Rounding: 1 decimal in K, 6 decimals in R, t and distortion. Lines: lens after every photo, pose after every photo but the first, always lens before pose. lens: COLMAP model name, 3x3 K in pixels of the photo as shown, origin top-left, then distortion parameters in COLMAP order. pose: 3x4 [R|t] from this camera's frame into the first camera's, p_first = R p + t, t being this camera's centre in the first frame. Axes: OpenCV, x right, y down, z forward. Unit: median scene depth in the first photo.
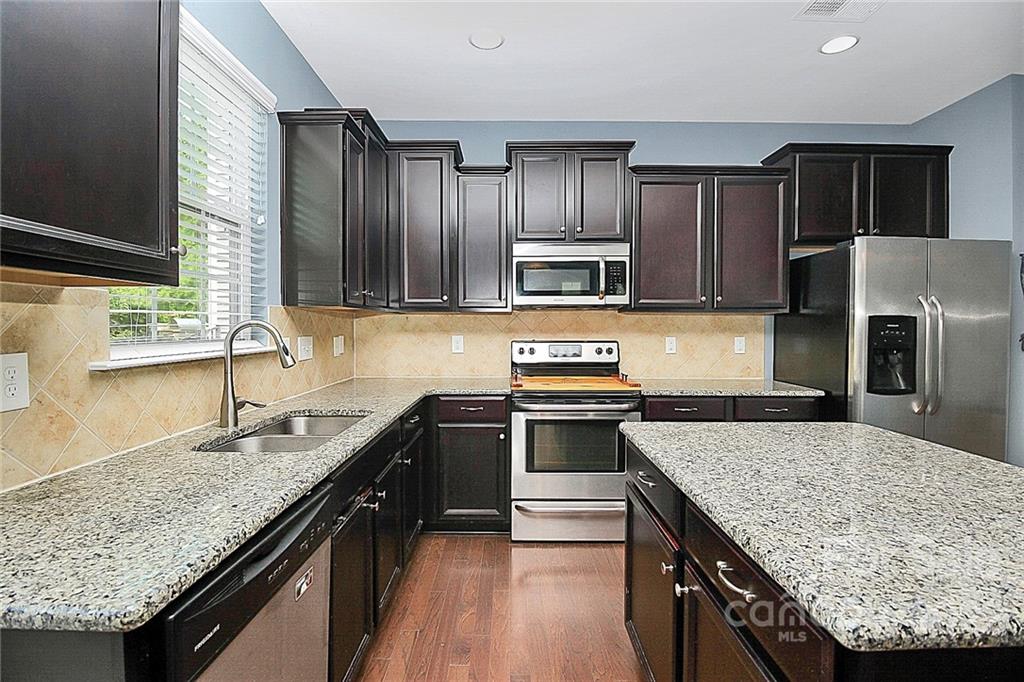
lens RADIAL K [[477.7, 0, 507.7], [0, 477.7, 335.7], [0, 0, 1]] dist [-0.008806, -0.005557]
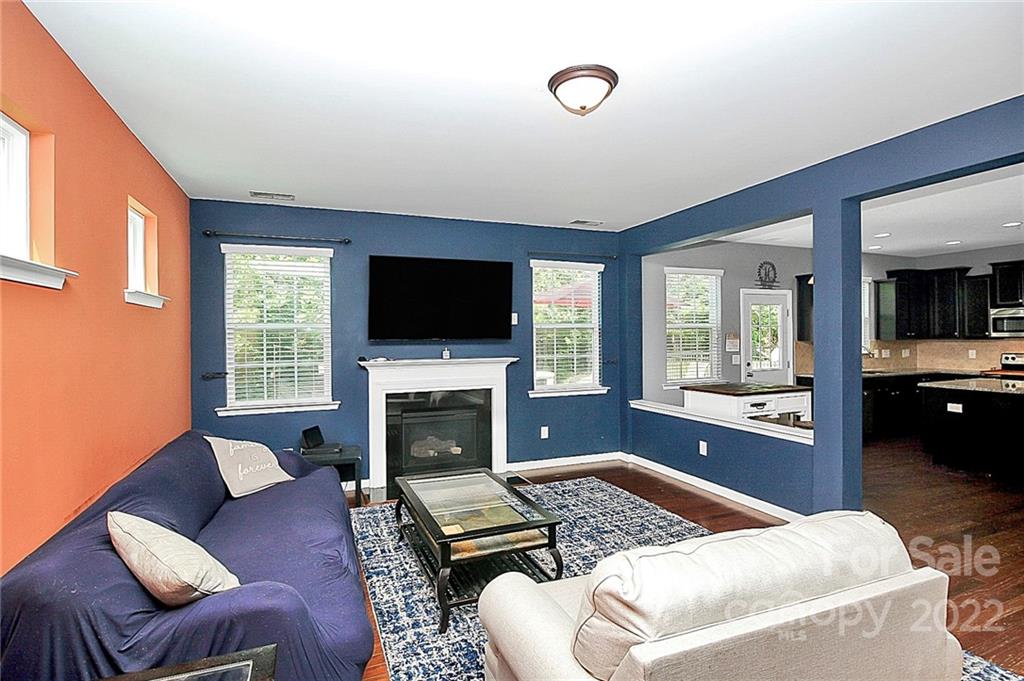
lens RADIAL K [[497.0, 0, 509.6], [0, 497.0, 335.2], [0, 0, 1]] dist [-0.009632, -0.000841]
pose [[0.373742, -0.008037, -0.927498, 1.377110], [-0.011421, 0.999847, -0.013266, -0.016993], [0.927462, 0.015551, 0.373593, -2.051666]]
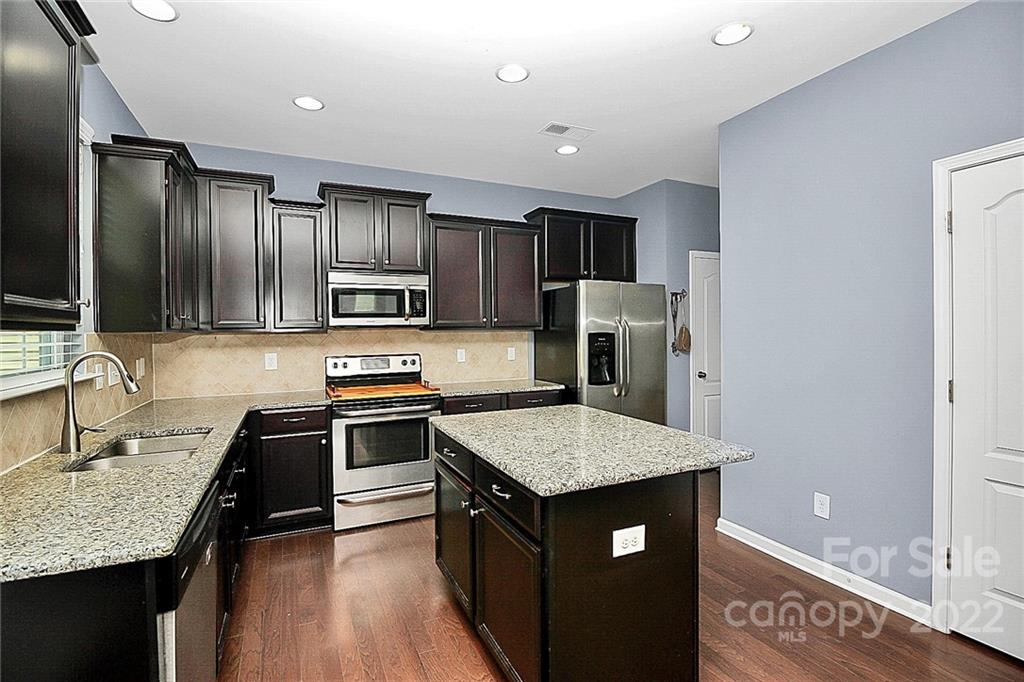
lens RADIAL K [[477.7, 0, 514.9], [0, 477.7, 334.6], [0, 0, 1]] dist [-0.008806, -0.005557]
pose [[0.901513, -0.014626, 0.432505, -0.087525], [0.020506, 0.999750, -0.008935, -0.025673], [-0.432267, 0.016924, 0.901587, -0.231126]]
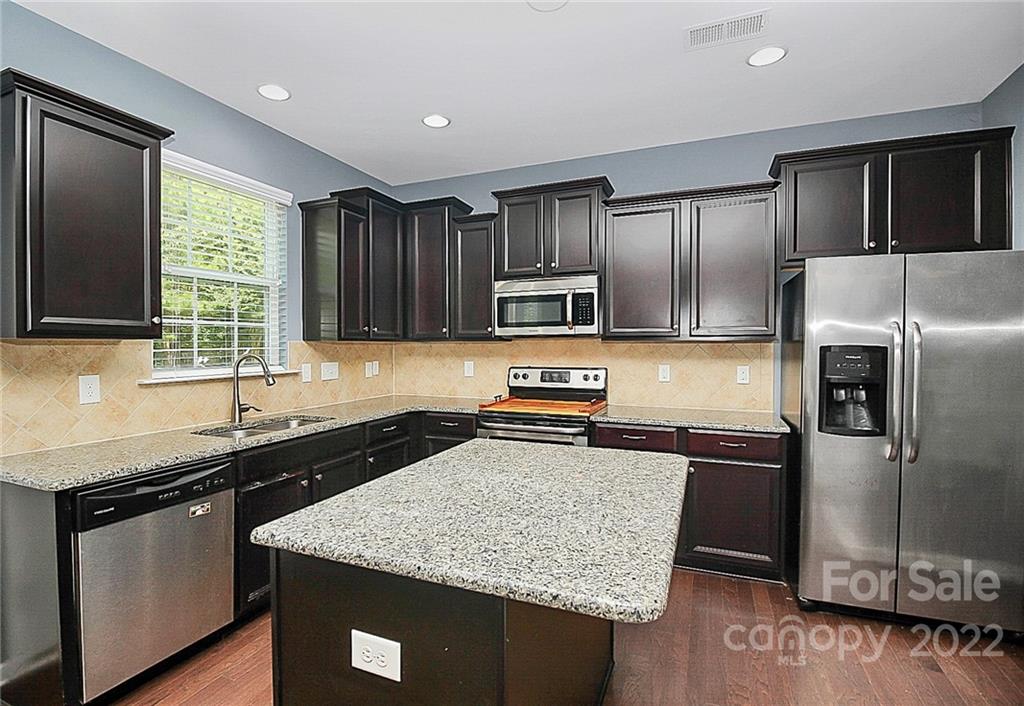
lens RADIAL K [[509.4, 0, 493.6], [0, 509.4, 344.7], [0, 0, 1]] dist [-0.012177, 0.000731]
pose [[0.918019, -0.002663, -0.396526, 0.517163], [-0.003366, 0.999889, -0.014509, -0.026471], [0.396521, 0.014654, 0.917909, -0.117899]]
